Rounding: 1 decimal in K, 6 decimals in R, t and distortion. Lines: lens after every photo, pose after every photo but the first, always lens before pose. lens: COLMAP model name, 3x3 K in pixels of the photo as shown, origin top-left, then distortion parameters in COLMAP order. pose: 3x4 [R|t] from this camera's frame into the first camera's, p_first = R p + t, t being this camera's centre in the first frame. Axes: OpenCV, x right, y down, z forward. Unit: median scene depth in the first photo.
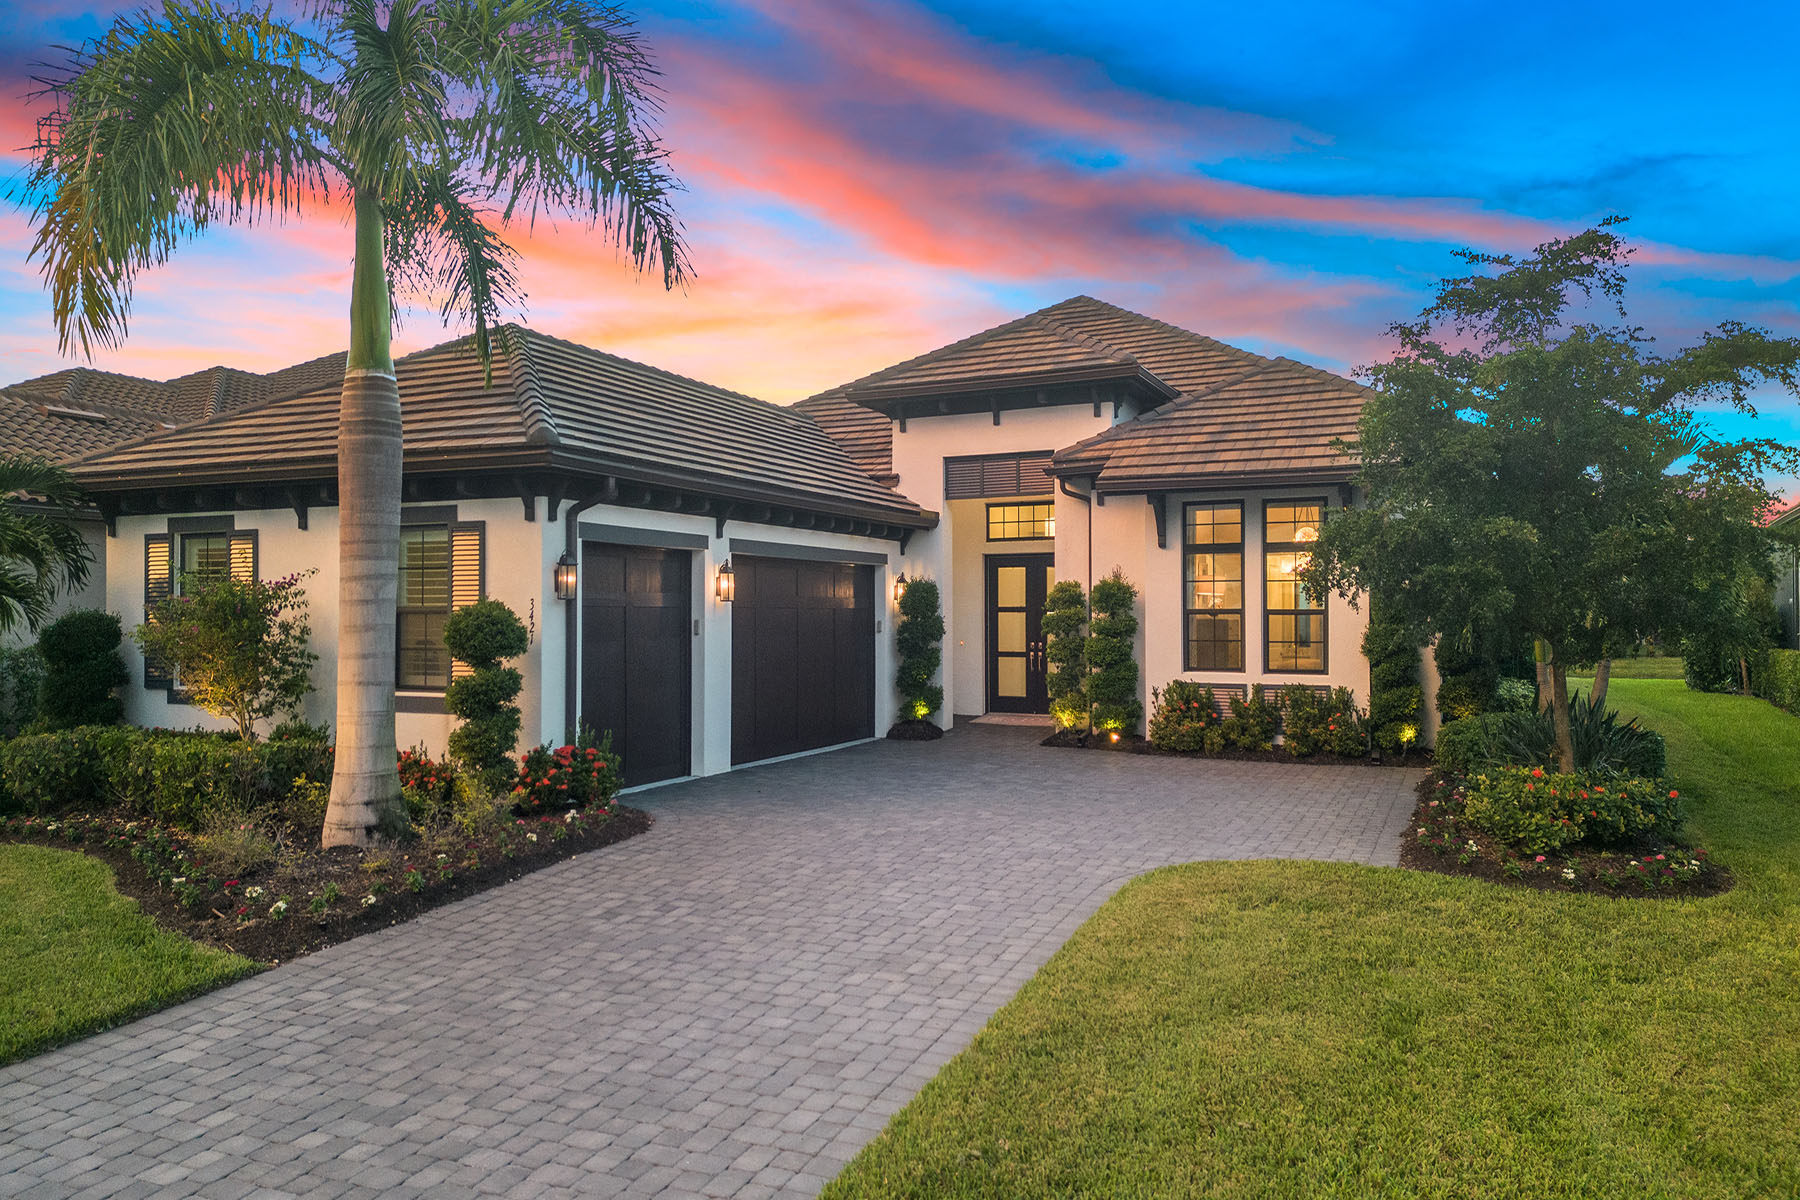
lens RADIAL K [[1303.6, 0, 900.0], [0, 1303.6, 600.0], [0, 0, 1]] dist [0.098820, -0.103550]
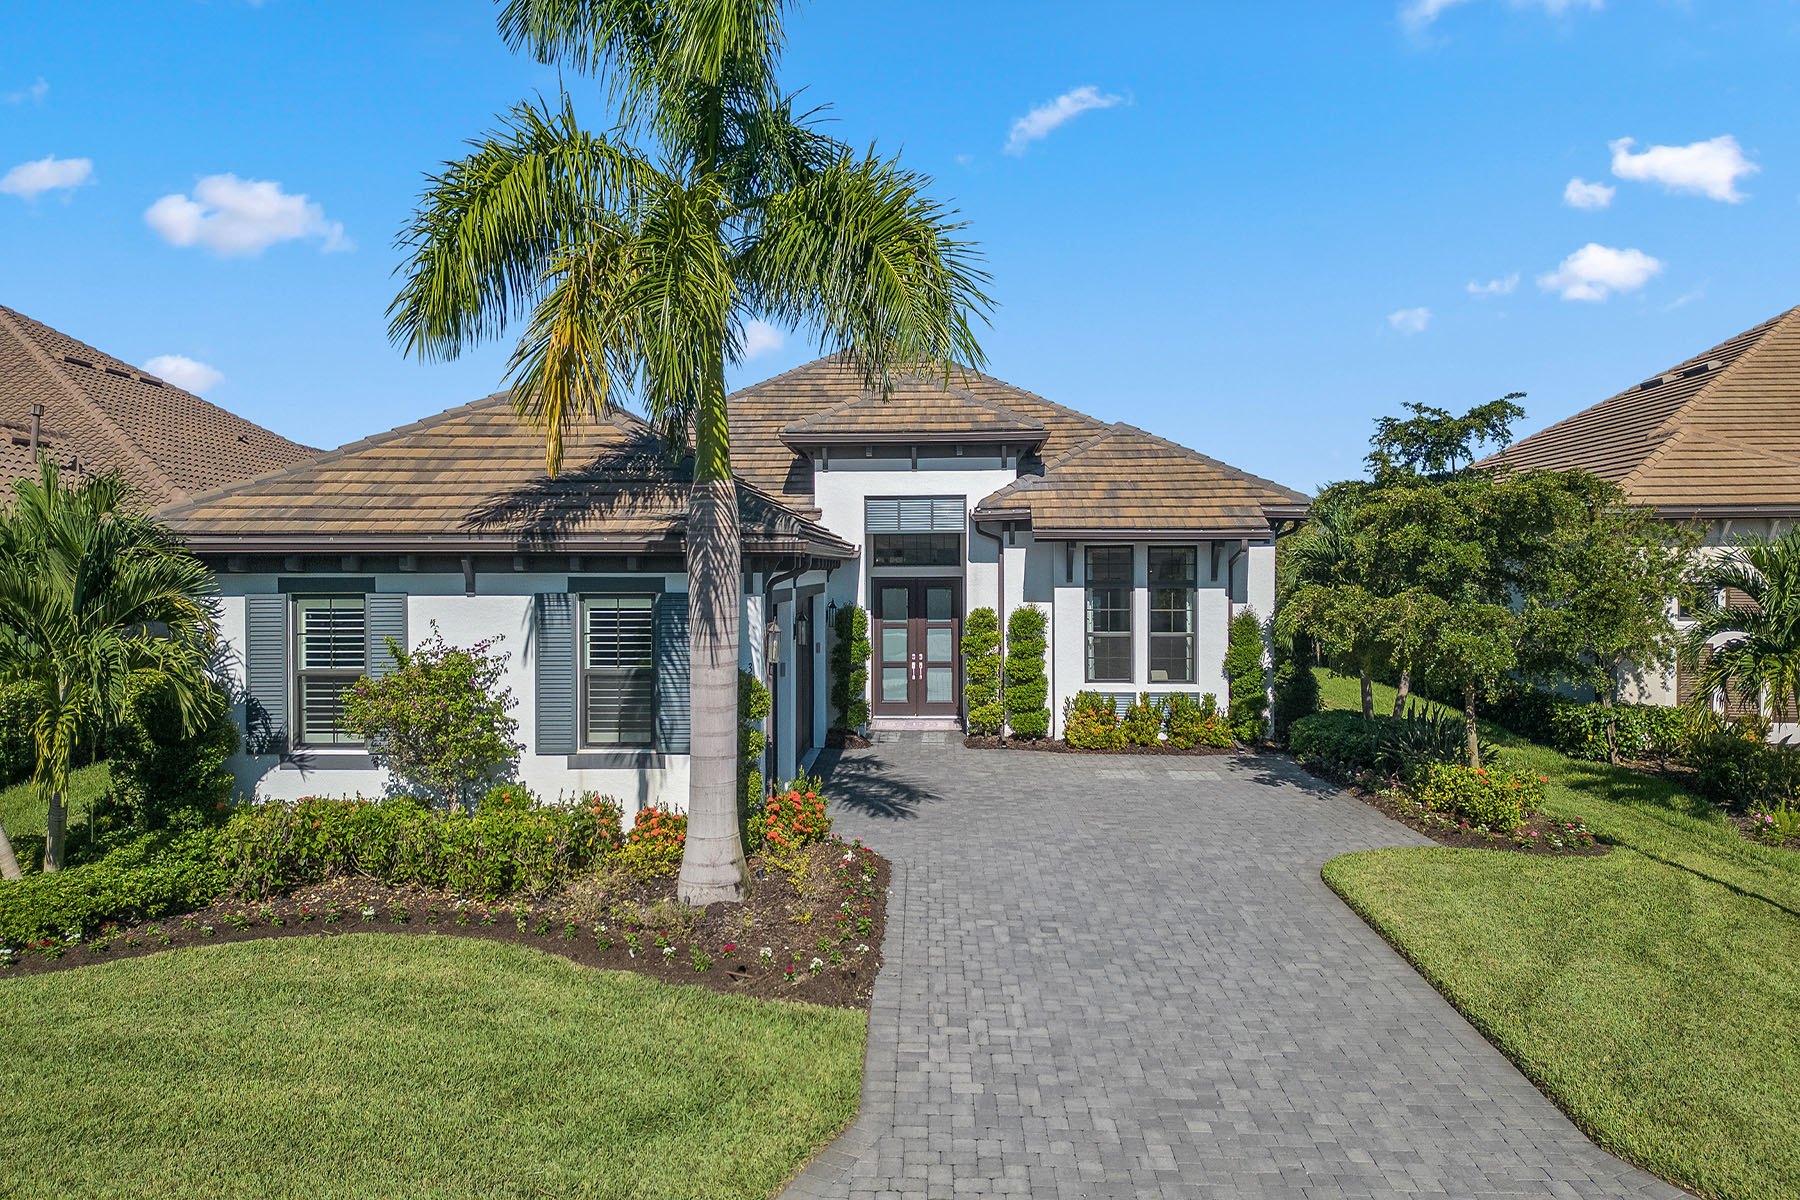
lens RADIAL K [[1303.6, 0, 900.0], [0, 1303.6, 600.0], [0, 0, 1]] dist [0.098820, -0.103550]
pose [[0.914880, -0.010669, 0.403586, -0.923718], [-0.006324, 0.999149, 0.040750, -0.153248], [-0.403677, -0.039834, 0.914034, -0.105563]]
